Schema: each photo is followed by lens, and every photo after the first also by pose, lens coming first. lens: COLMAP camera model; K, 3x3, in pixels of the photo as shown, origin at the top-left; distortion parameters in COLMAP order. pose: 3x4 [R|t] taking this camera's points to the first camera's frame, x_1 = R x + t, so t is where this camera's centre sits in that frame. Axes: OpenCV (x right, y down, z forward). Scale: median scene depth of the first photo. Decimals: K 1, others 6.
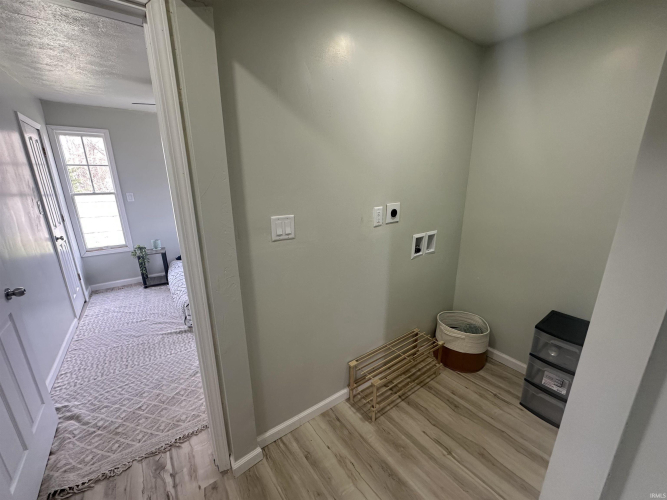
lens RADIAL K [[267.2, 0, 336.2], [0, 267.2, 251.5], [0, 0, 1]] dist [-0.001831, 0.000497]
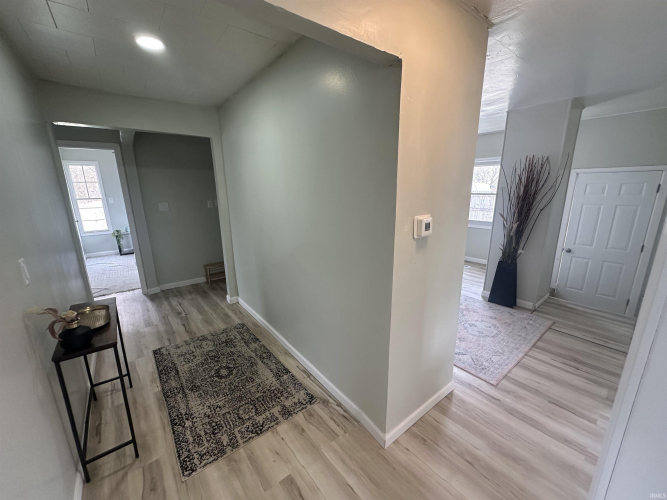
lens RADIAL K [[267.2, 0, 338.7], [0, 267.2, 250.9], [0, 0, 1]] dist [-0.001831, 0.000497]
pose [[0.998761, -0.018620, 0.046156, 0.610022], [0.019821, 0.999473, -0.025713, 0.195083], [-0.045653, 0.026596, 0.998603, -0.778775]]
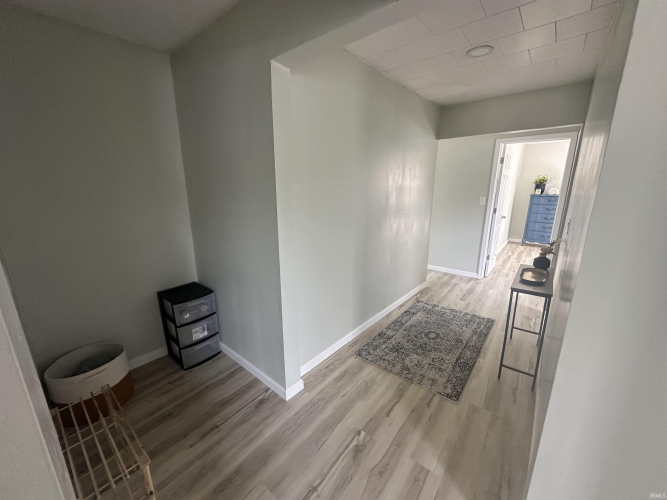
lens RADIAL K [[267.2, 0, 334.7], [0, 267.2, 250.6], [0, 0, 1]] dist [-0.001831, 0.000497]
pose [[-0.251734, -0.233939, 0.939097, -0.234784], [0.252731, 0.920785, 0.297124, -0.053280], [-0.934215, 0.312135, -0.172669, 0.206877]]
